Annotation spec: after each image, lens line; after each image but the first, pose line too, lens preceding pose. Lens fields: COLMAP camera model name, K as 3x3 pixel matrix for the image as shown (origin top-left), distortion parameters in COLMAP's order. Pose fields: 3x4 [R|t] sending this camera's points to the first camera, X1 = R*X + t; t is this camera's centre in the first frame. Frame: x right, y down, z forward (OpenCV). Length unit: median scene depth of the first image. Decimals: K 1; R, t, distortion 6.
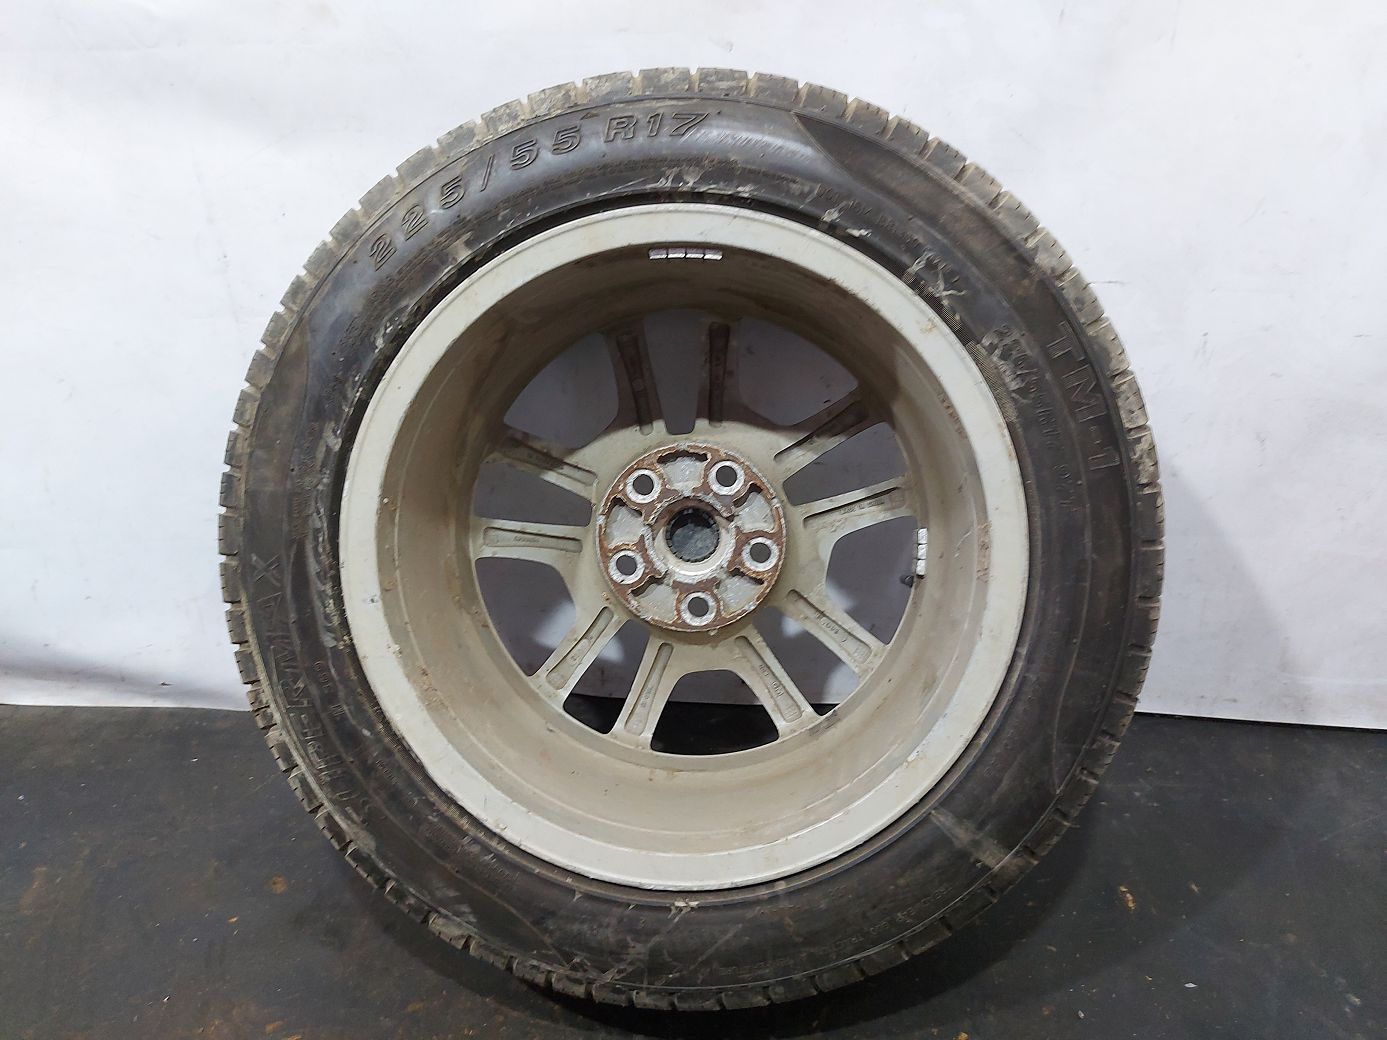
lens RADIAL K [[974.9, 0, 693.9], [0, 974.9, 520.5], [0, 0, 1]] dist [-0.002312, -0.008972]
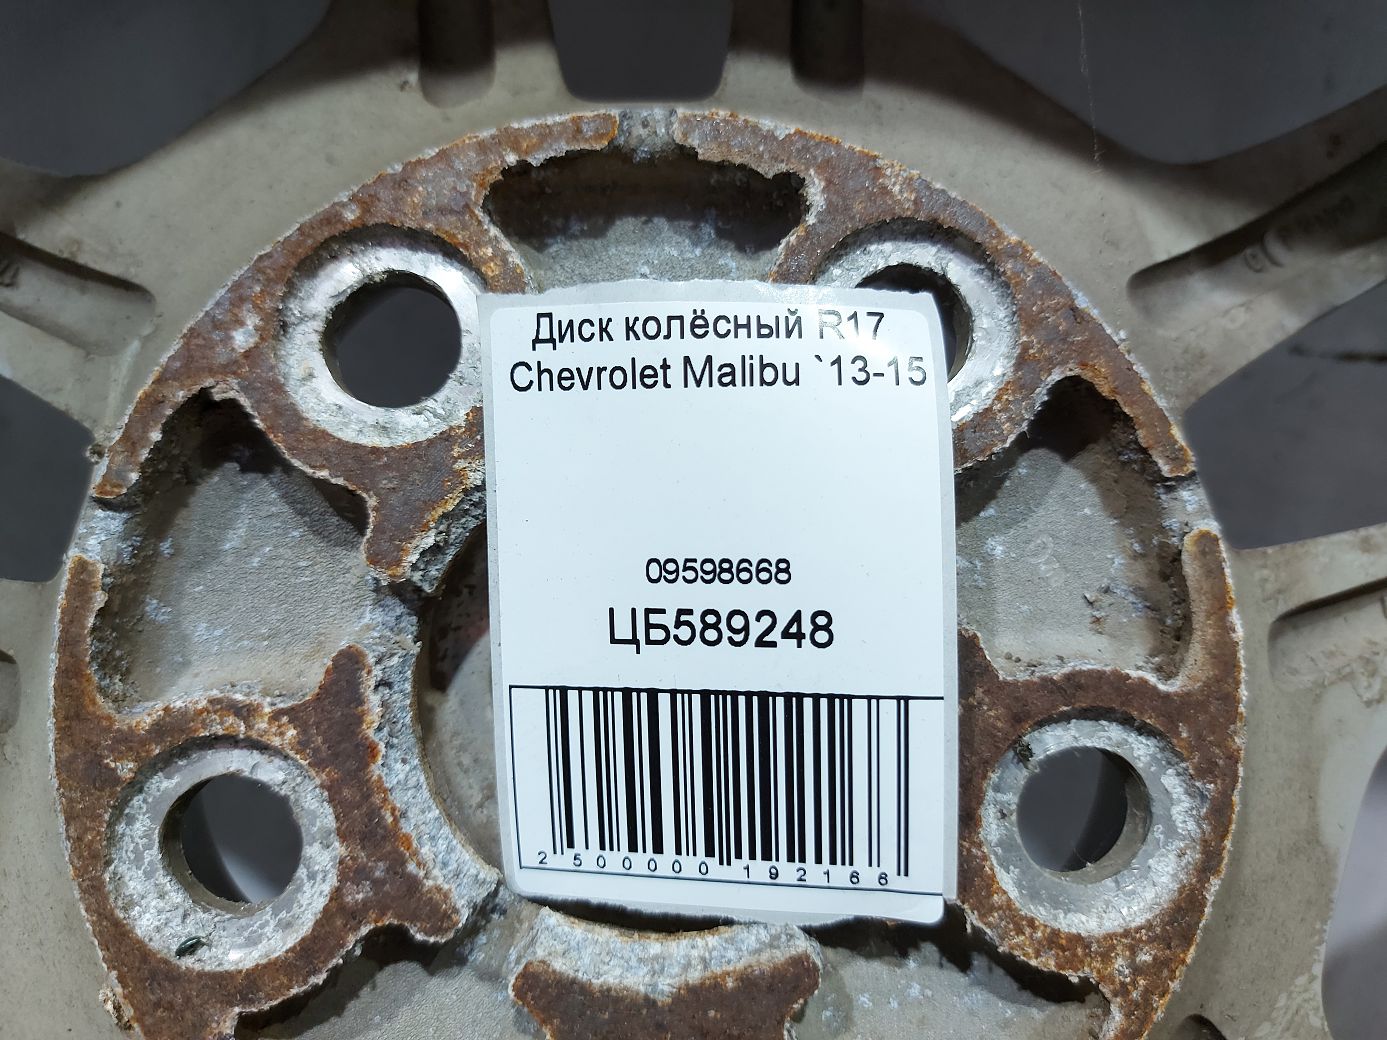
lens RADIAL K [[974.9, 0, 692.8], [0, 974.9, 516.5], [0, 0, 1]] dist [-0.002312, -0.008972]
pose [[0.991259, 0.082774, 0.102732, -0.016774], [-0.068383, 0.988282, -0.136464, 0.010763], [-0.112823, 0.128246, 0.985304, 0.834532]]
